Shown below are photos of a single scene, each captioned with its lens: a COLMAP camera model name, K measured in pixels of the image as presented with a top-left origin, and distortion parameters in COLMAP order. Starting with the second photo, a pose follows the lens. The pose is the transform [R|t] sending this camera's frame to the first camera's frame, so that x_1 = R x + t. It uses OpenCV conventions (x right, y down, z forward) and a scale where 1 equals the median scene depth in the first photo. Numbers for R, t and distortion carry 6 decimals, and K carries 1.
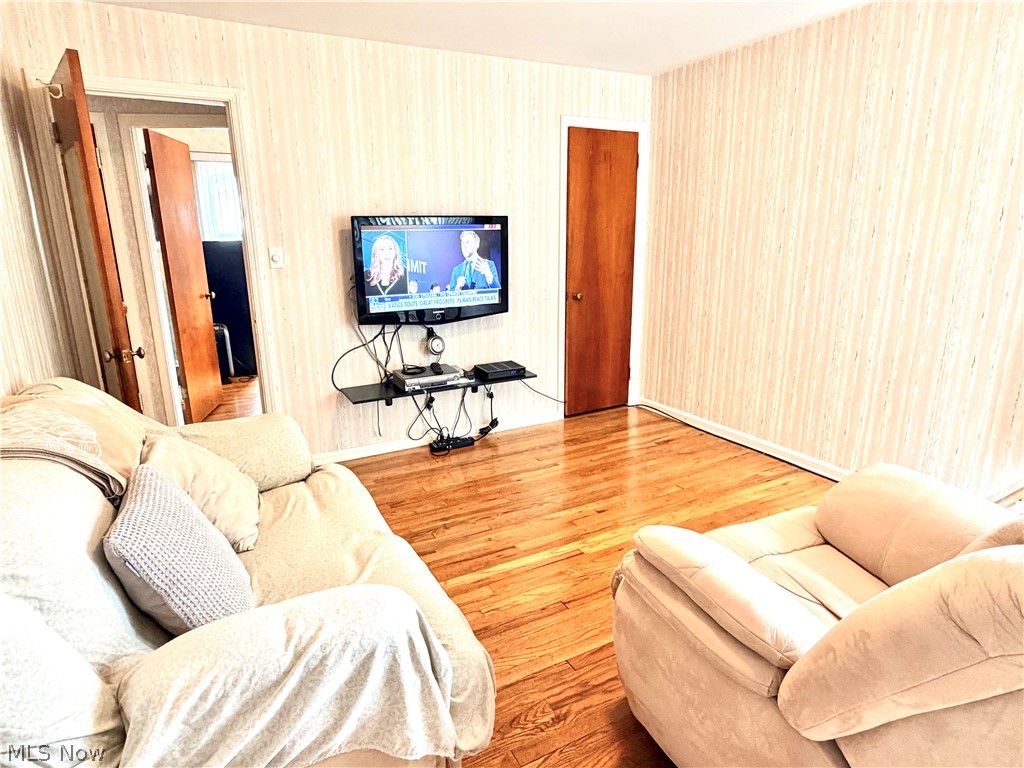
lens RADIAL K [[589.1, 0, 509.0], [0, 589.1, 380.1], [0, 0, 1]] dist [-0.000557, -0.000206]
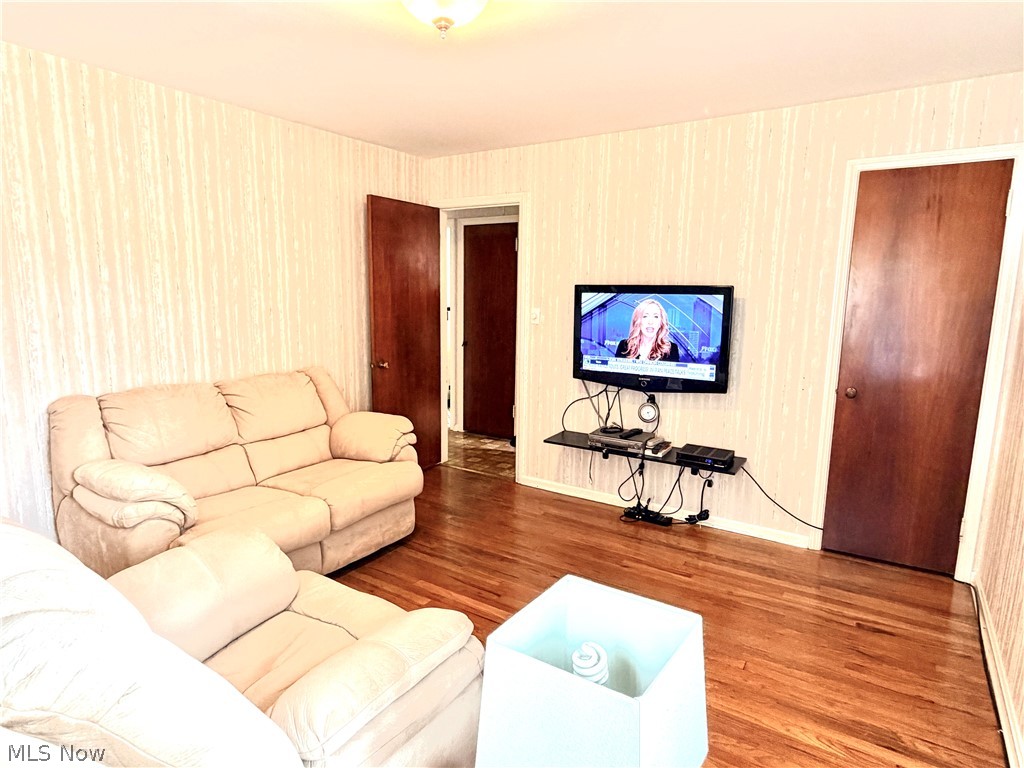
lens RADIAL K [[589.1, 0, 519.4], [0, 589.1, 387.1], [0, 0, 1]] dist [-0.000557, -0.000206]
pose [[0.481533, 0.159753, -0.861745, 0.645731], [-0.238230, 0.970084, 0.046717, -0.099472], [0.843429, 0.182798, 0.505186, 0.321170]]
